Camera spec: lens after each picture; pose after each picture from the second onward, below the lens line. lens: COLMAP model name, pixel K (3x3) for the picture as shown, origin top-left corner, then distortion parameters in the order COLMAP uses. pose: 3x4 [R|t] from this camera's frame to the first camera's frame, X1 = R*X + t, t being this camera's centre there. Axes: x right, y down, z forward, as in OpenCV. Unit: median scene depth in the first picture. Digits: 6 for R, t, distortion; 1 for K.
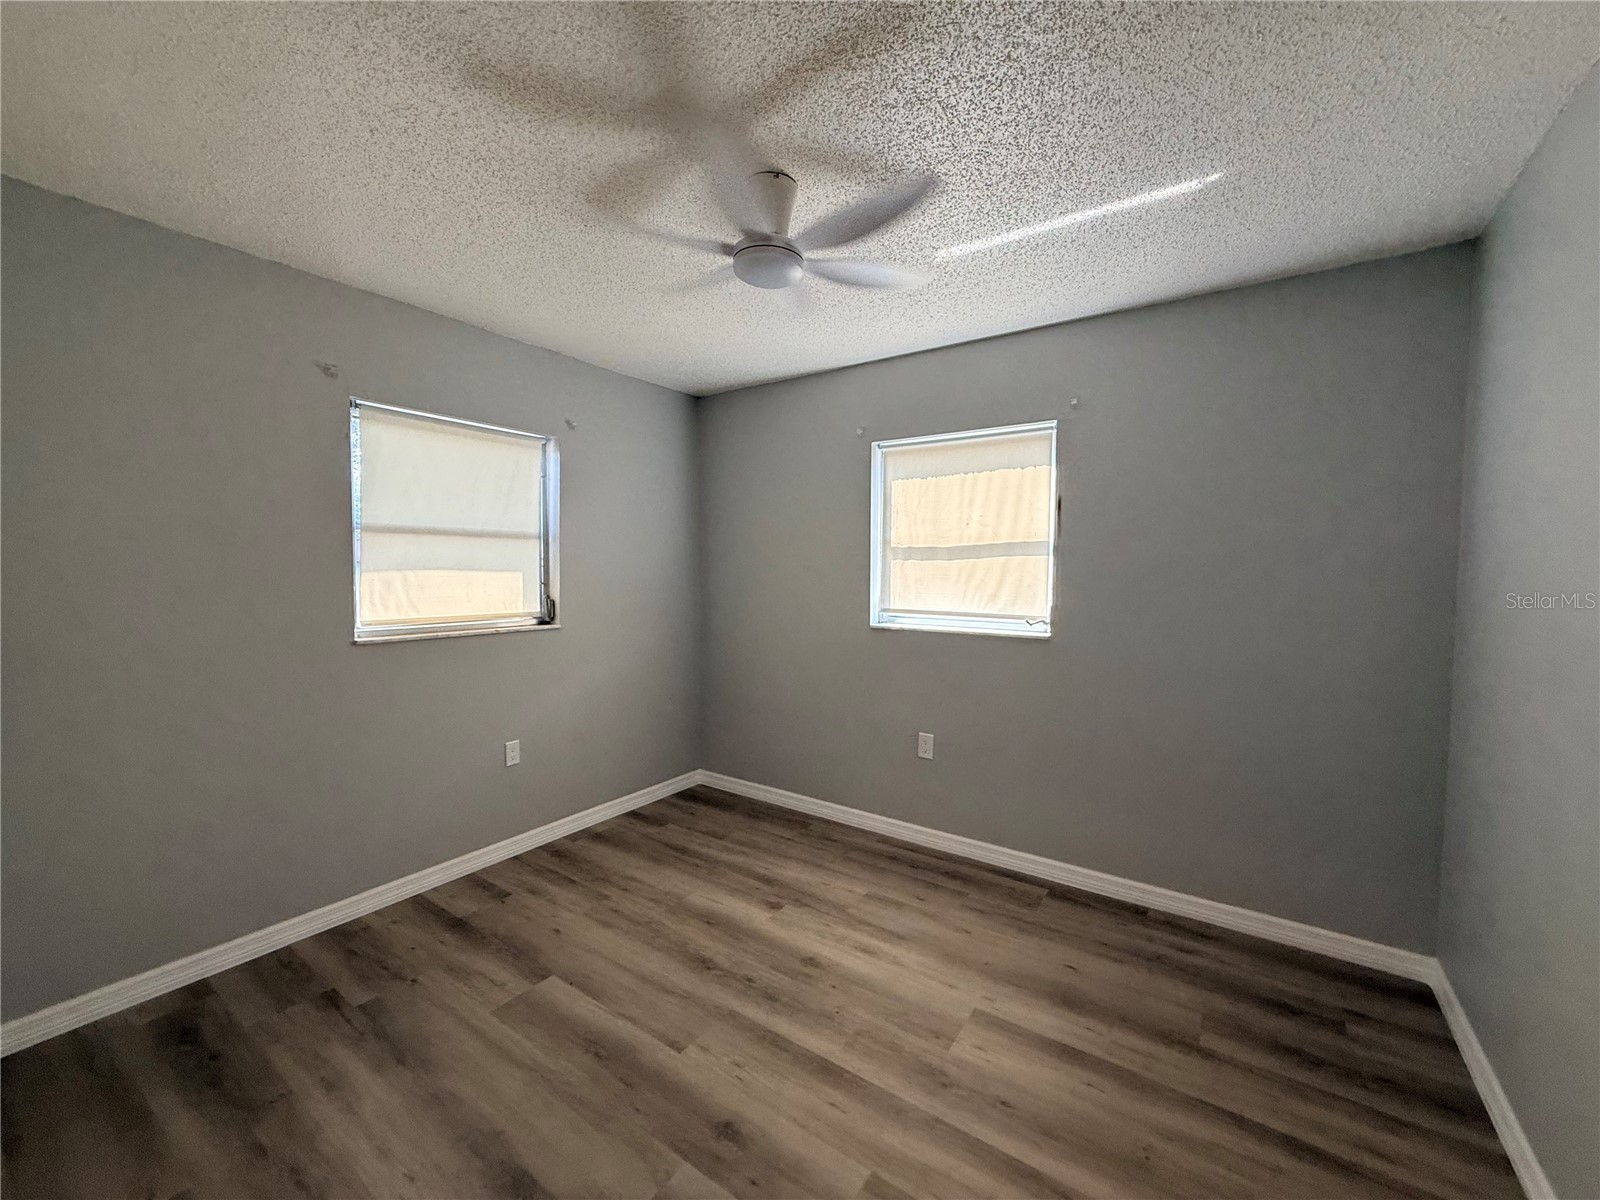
lens RADIAL K [[633.9, 0, 806.7], [0, 633.9, 603.0], [0, 0, 1]] dist [0.001191, -0.000357]
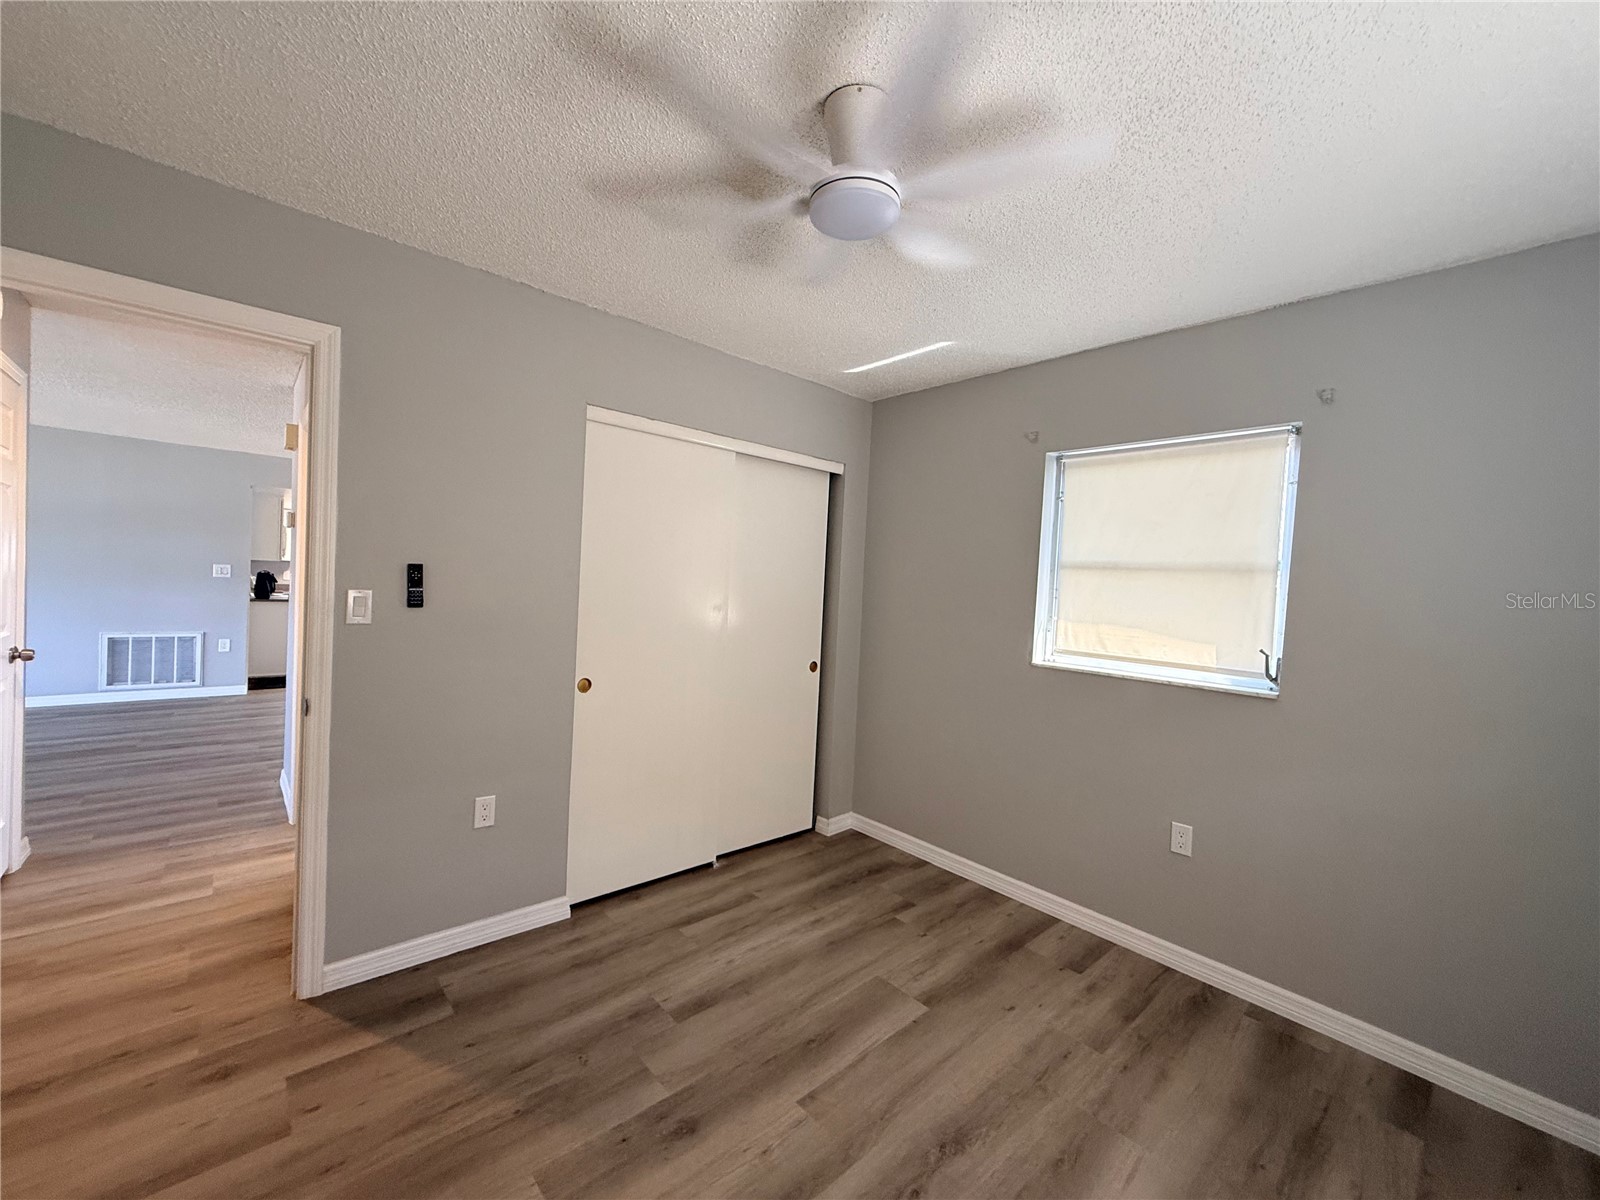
lens RADIAL K [[633.9, 0, 796.0], [0, 633.9, 606.3], [0, 0, 1]] dist [0.001191, -0.000357]
pose [[-0.242460, 0.015401, -0.970039, 0.567870], [-0.103820, 0.993720, 0.041727, -0.051525], [0.964590, 0.110827, -0.239339, 0.919211]]
